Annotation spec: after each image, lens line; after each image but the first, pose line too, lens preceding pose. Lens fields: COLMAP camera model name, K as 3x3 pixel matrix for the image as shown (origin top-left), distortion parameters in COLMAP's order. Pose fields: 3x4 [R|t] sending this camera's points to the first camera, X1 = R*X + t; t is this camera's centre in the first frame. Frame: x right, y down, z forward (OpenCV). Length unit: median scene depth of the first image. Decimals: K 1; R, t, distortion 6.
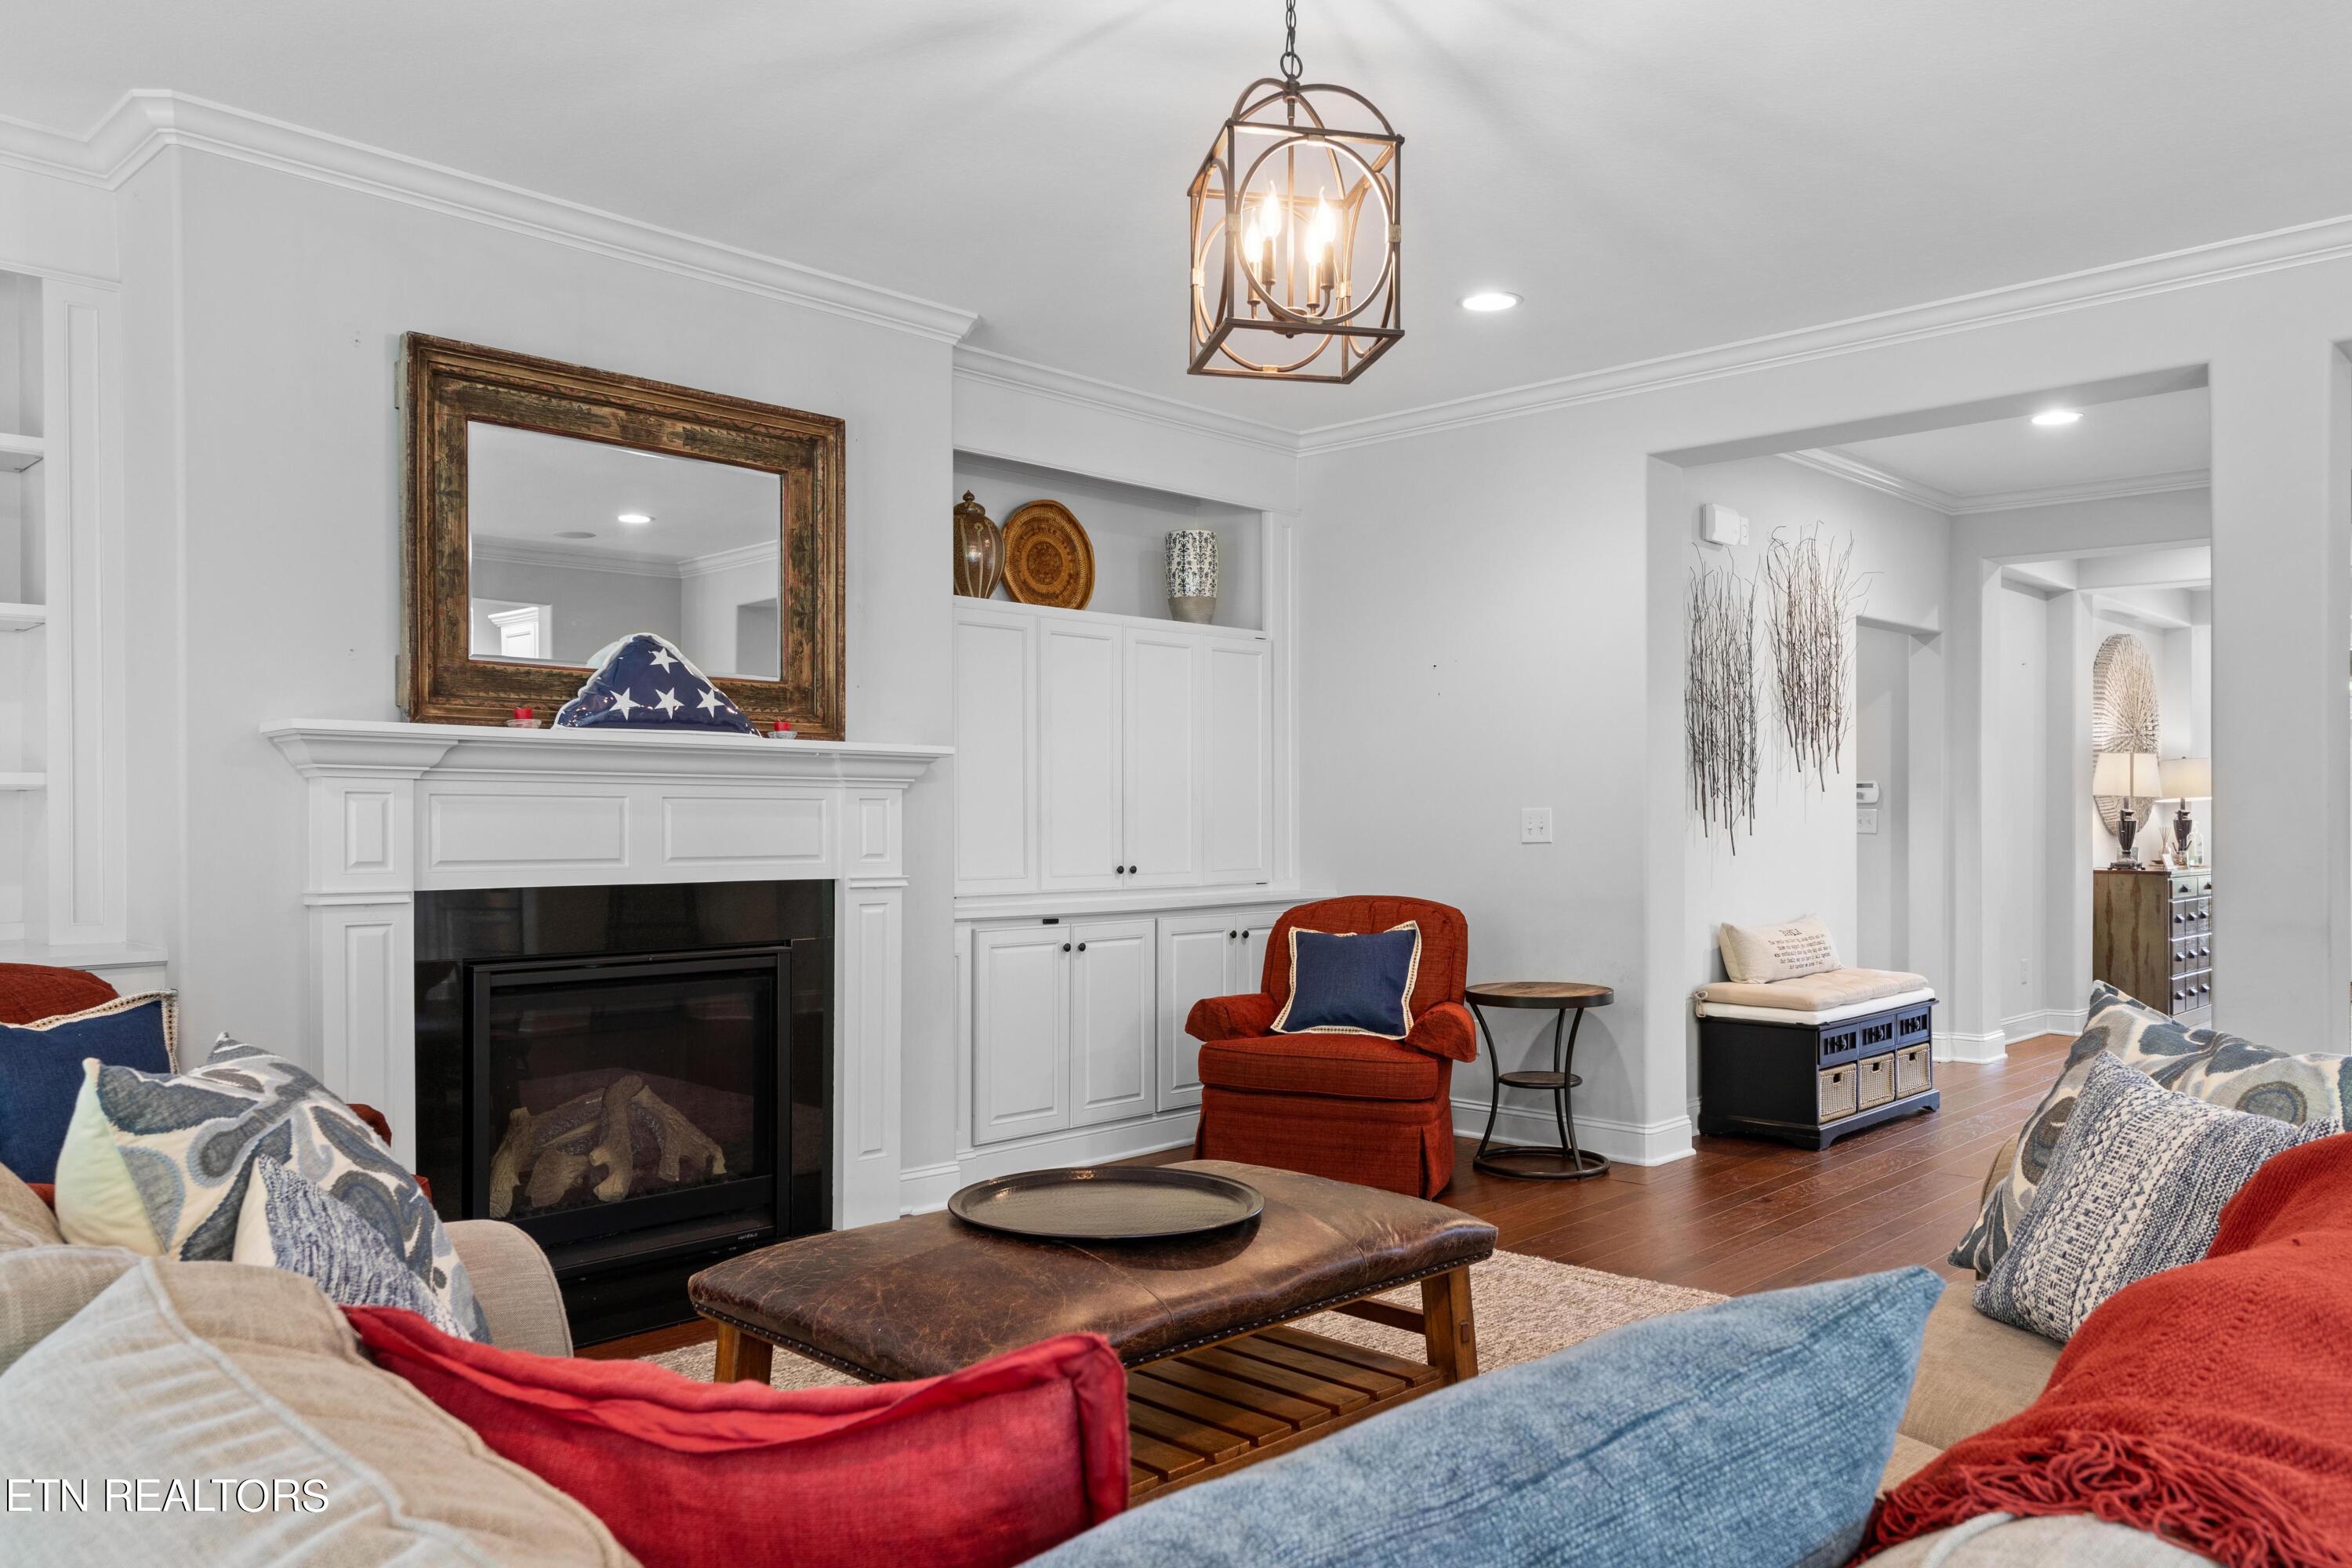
lens RADIAL K [[1628.0, 0, 1174.3], [0, 1628.0, 809.6], [0, 0, 1]] dist [0.000909, -0.000016]
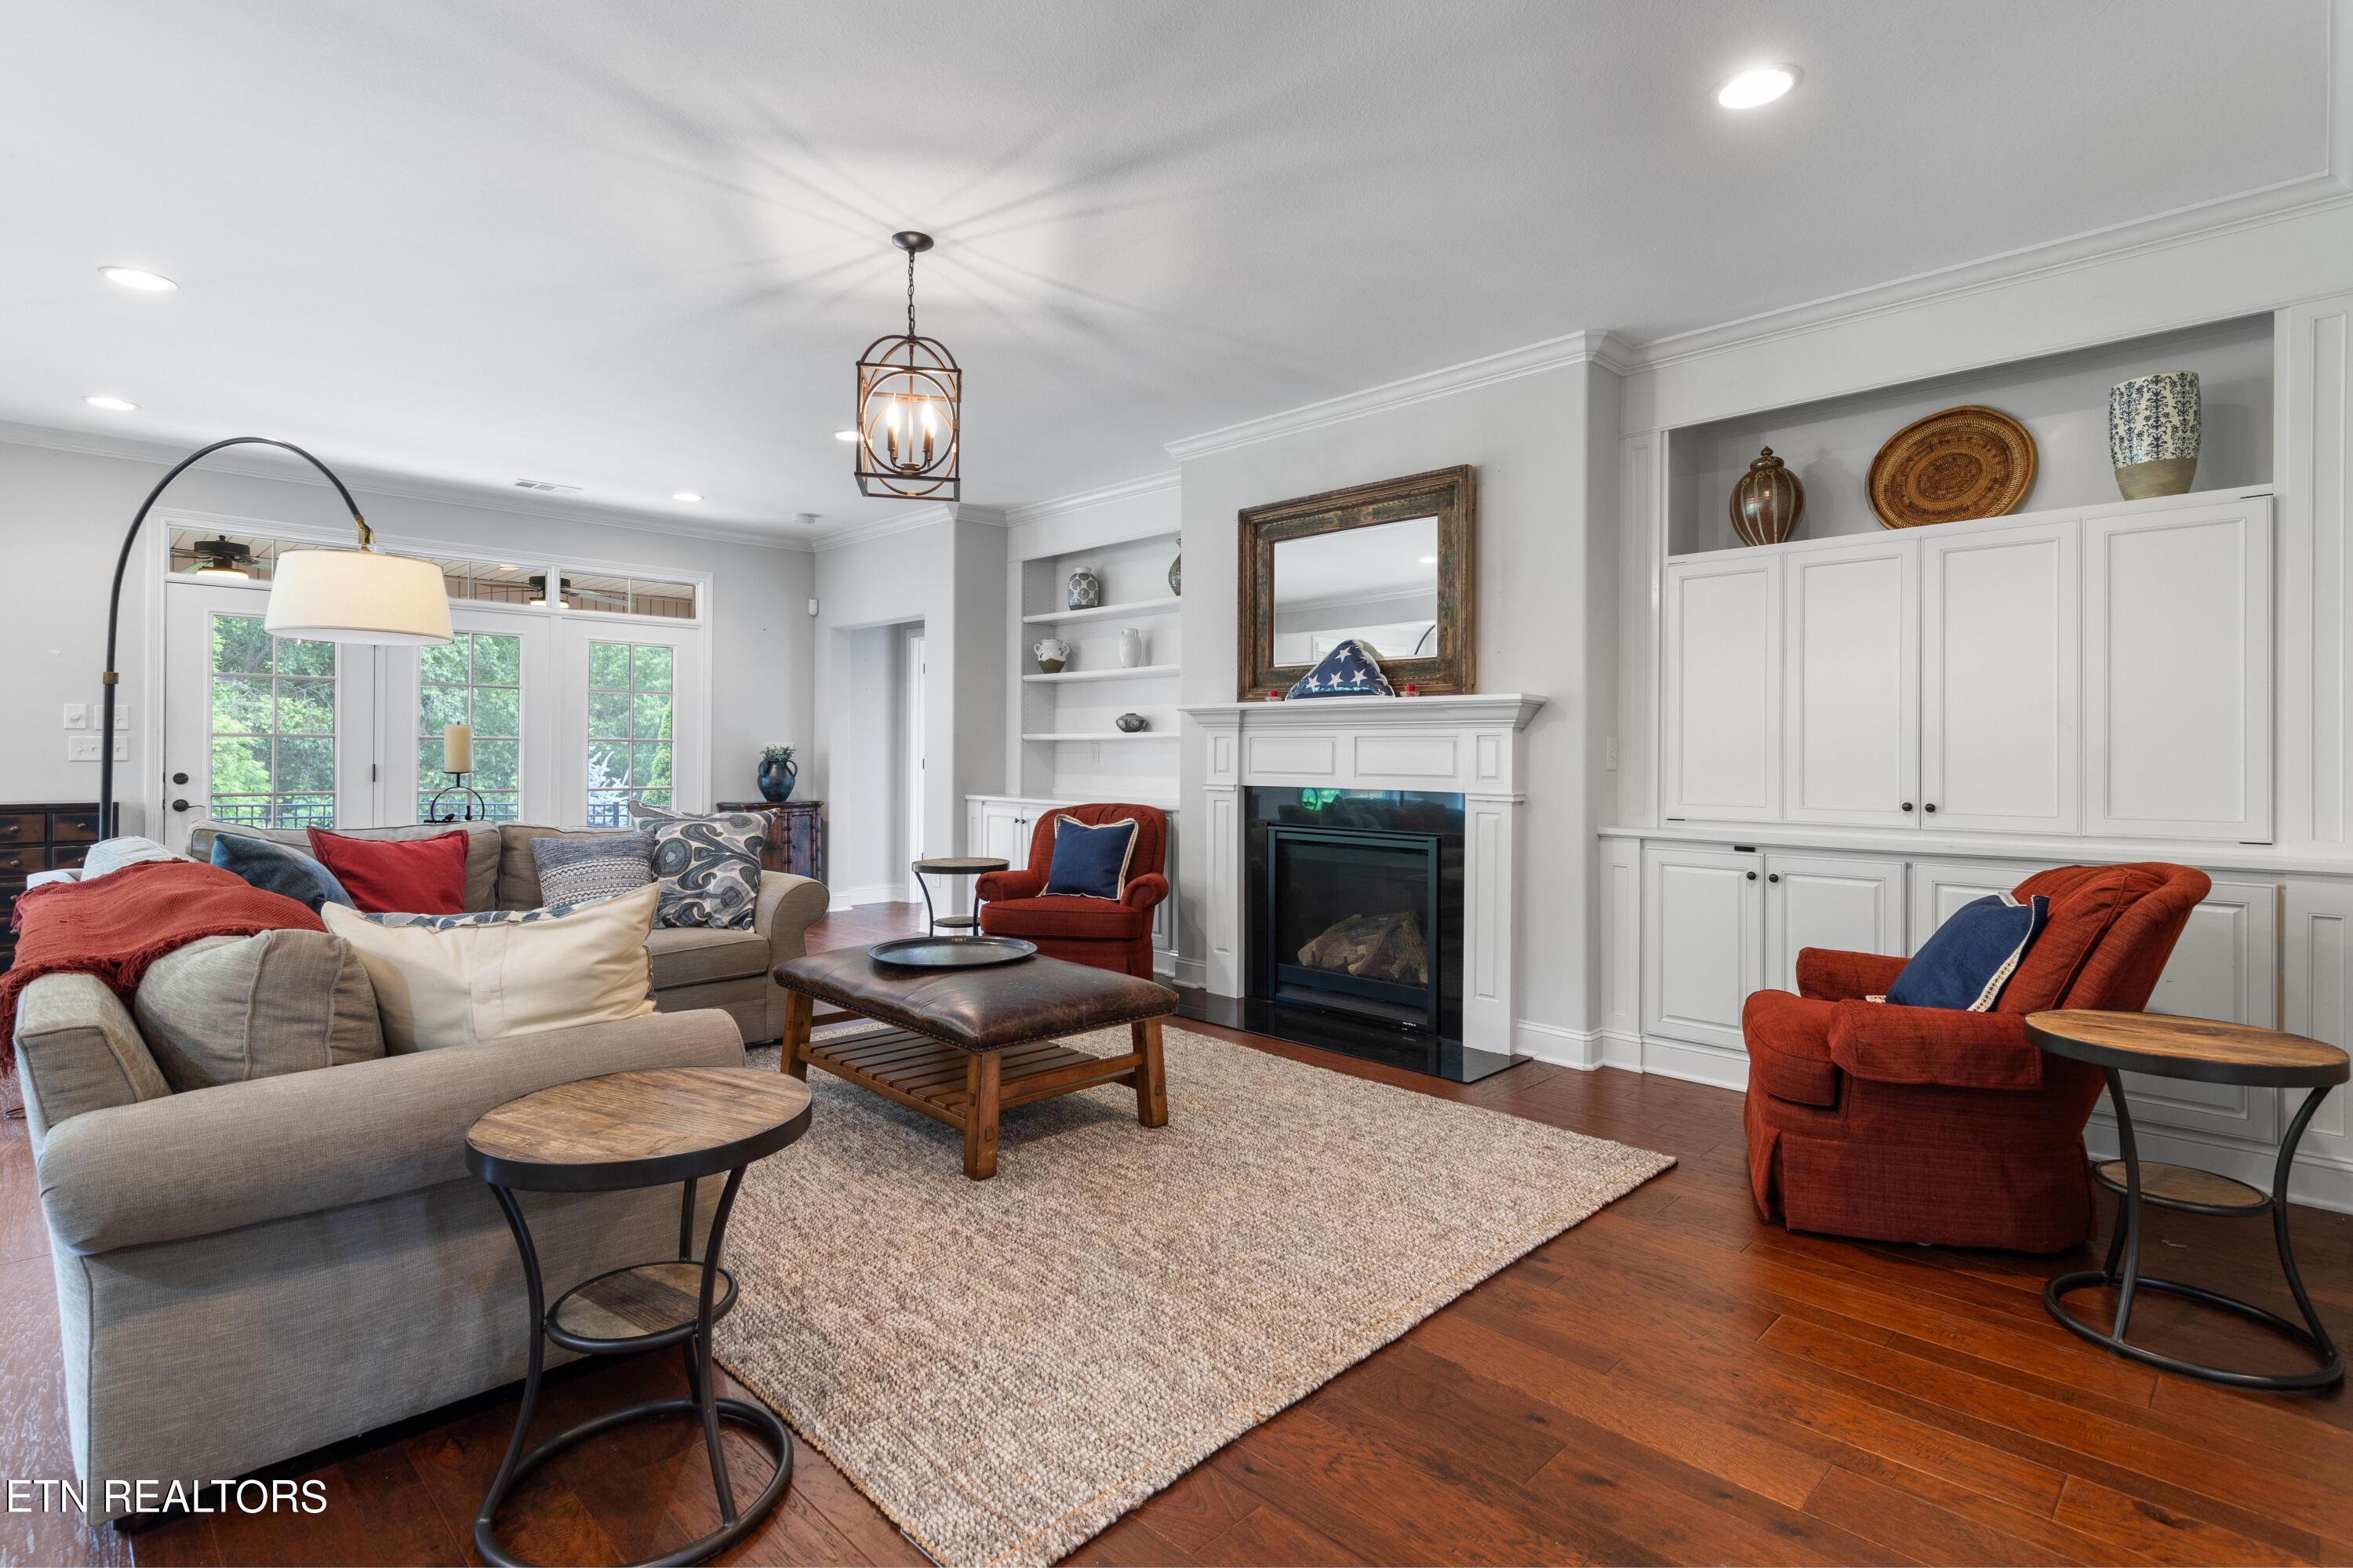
lens RADIAL K [[1156.5, 0, 1173.8], [0, 1156.5, 755.6], [0, 0, 1]] dist [0.000525, 0.000192]
pose [[-0.019954, -0.003092, -0.999796, 0.818430], [-0.003337, 0.999990, -0.003026, 0.015071], [0.999795, 0.003276, -0.019965, 0.793143]]
